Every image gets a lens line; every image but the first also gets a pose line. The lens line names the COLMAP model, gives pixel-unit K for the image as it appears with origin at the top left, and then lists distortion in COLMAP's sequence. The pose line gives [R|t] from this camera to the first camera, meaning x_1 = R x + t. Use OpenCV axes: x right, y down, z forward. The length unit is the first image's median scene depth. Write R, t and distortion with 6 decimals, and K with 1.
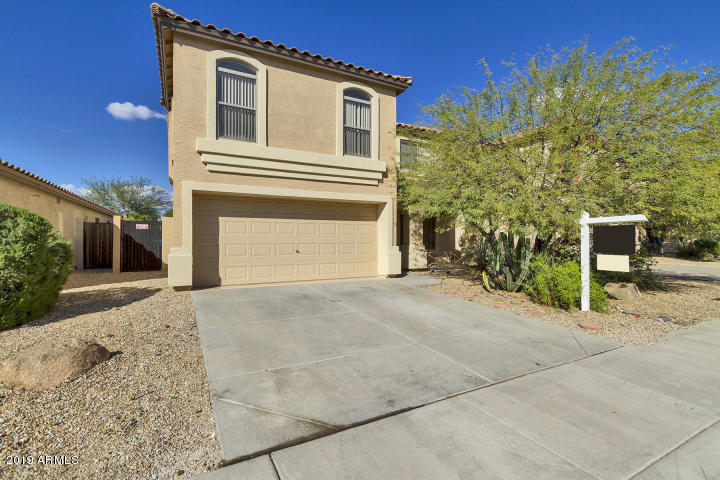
lens RADIAL K [[338.9, 0, 360.4], [0, 338.9, 239.2], [0, 0, 1]] dist [0.001889, 0.000281]
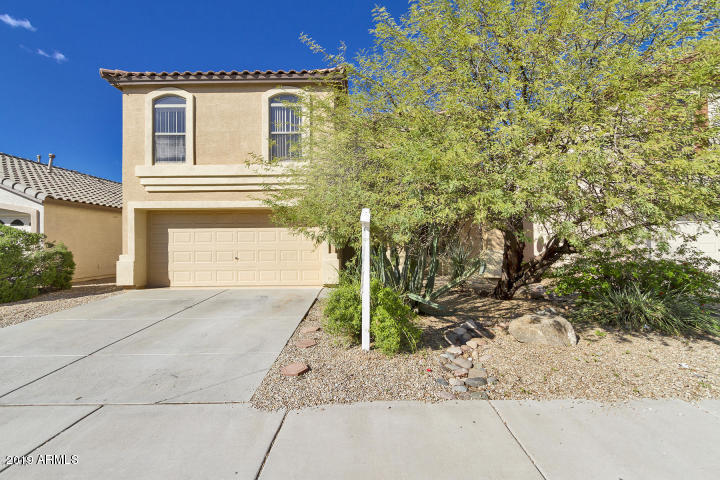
lens RADIAL K [[306.4, 0, 360.6], [0, 306.4, 242.8], [0, 0, 1]] dist [0.000028, -0.000152]
pose [[0.876356, -0.014924, -0.481433, 0.694356], [0.011149, 0.999881, -0.010700, 0.002375], [0.481535, 0.004010, 0.876418, 0.374462]]
